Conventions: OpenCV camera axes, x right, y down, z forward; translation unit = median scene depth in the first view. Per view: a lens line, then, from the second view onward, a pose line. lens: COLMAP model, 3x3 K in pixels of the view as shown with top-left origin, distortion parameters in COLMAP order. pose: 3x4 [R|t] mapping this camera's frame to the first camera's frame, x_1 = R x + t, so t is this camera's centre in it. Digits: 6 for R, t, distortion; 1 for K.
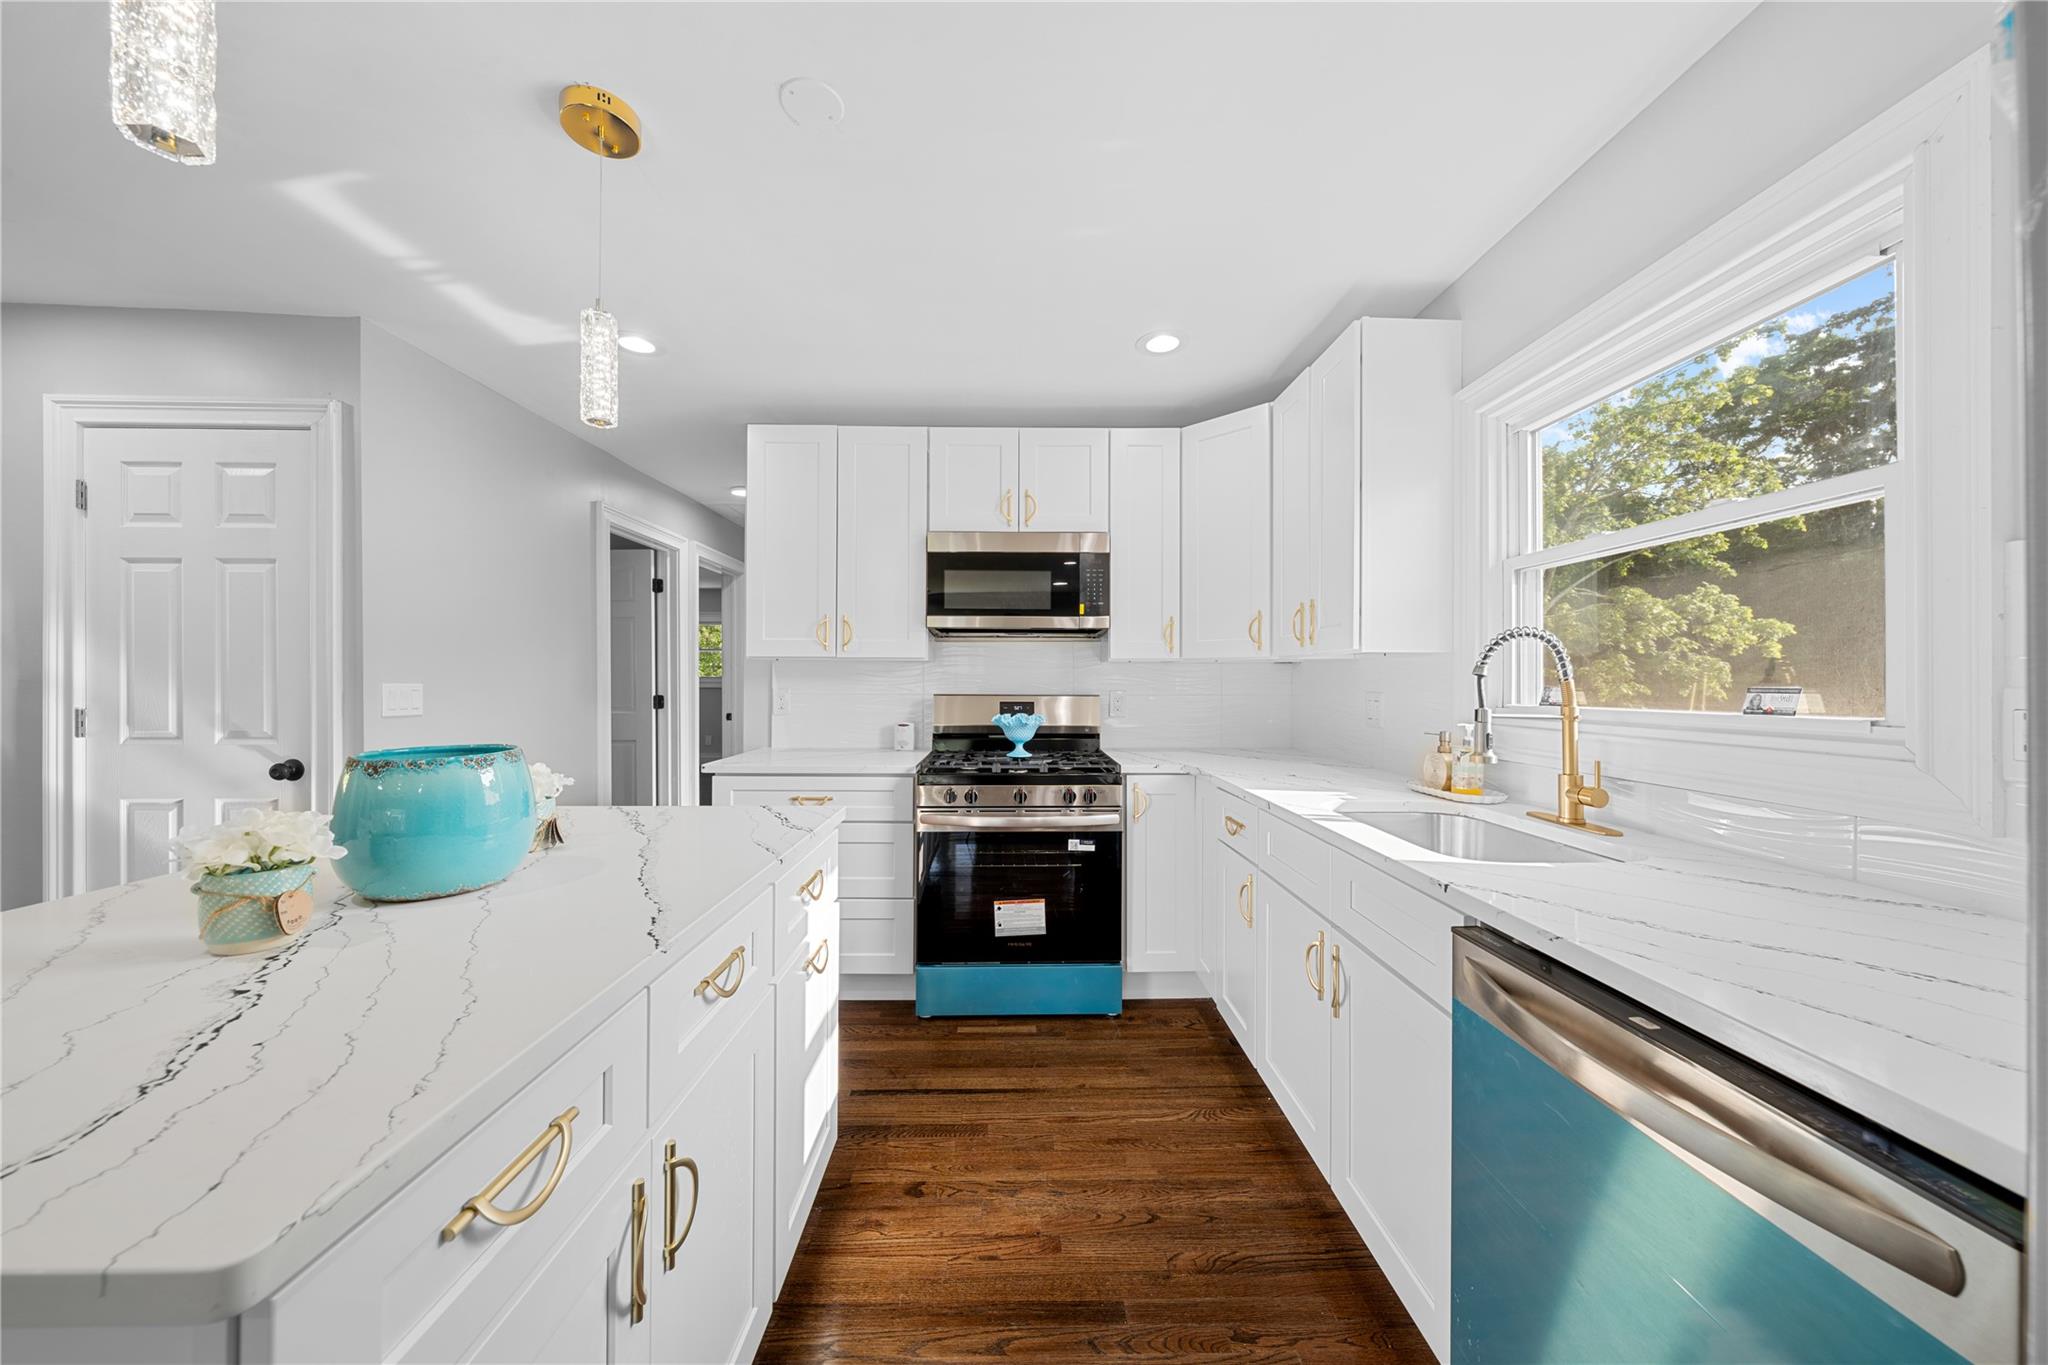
lens RADIAL K [[698.7, 0, 1024.0], [0, 698.7, 682.5], [0, 0, 1]] dist [-0.001975, -0.000113]
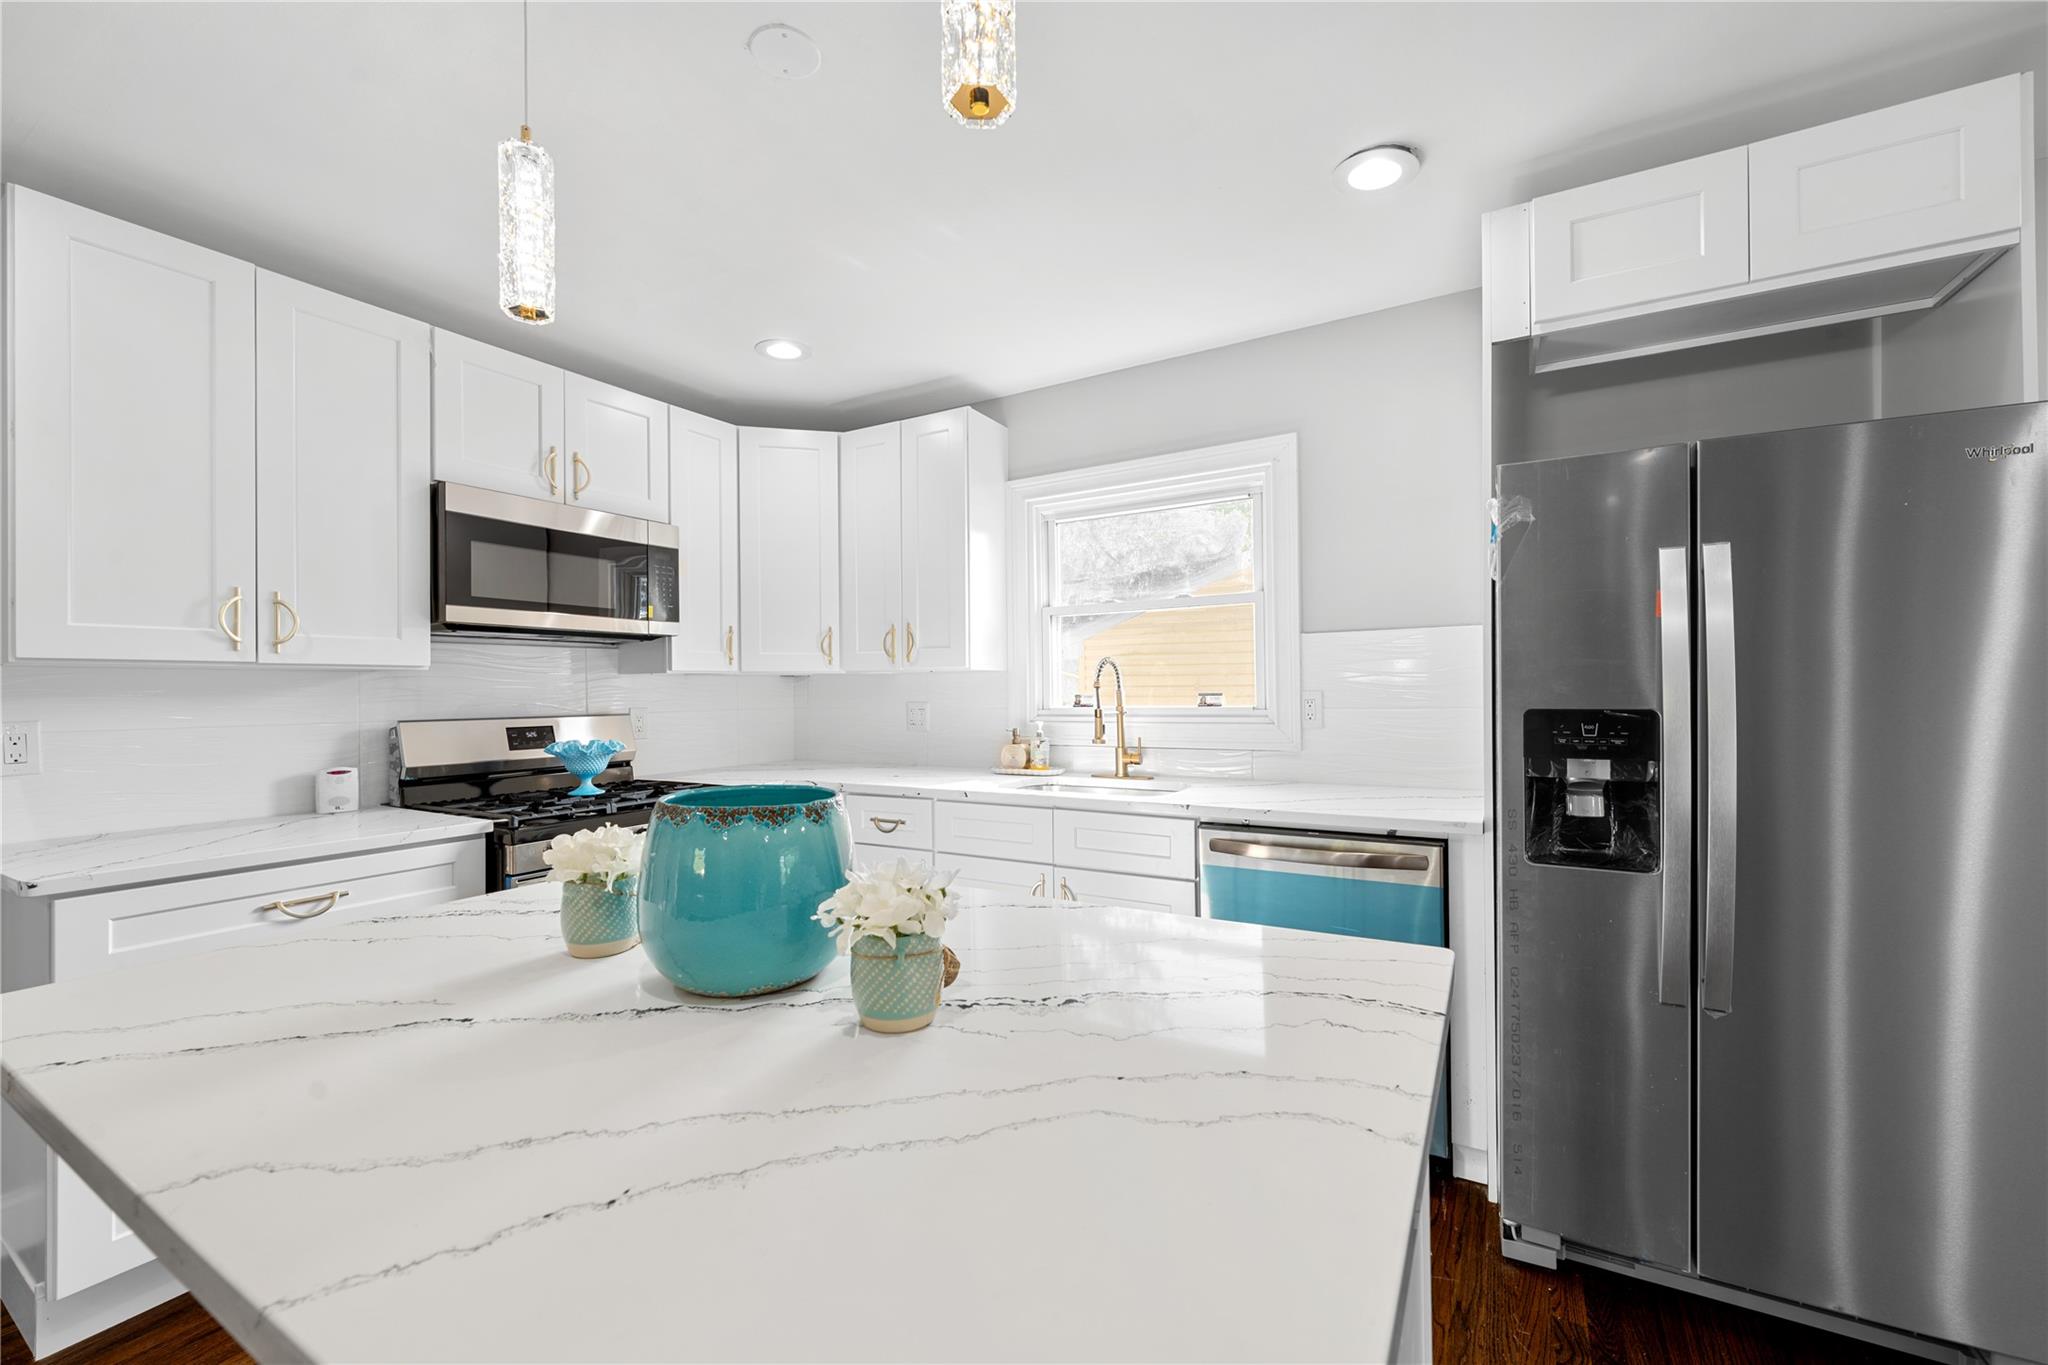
lens RADIAL K [[820.1, 0, 1025.2], [0, 820.1, 696.9], [0, 0, 1]] dist [-0.000300, -0.000097]
pose [[0.516794, -0.017109, 0.855939, -0.585787], [0.015023, 0.999828, 0.010914, -0.006551], [-0.855978, 0.007218, 0.516962, 0.112045]]
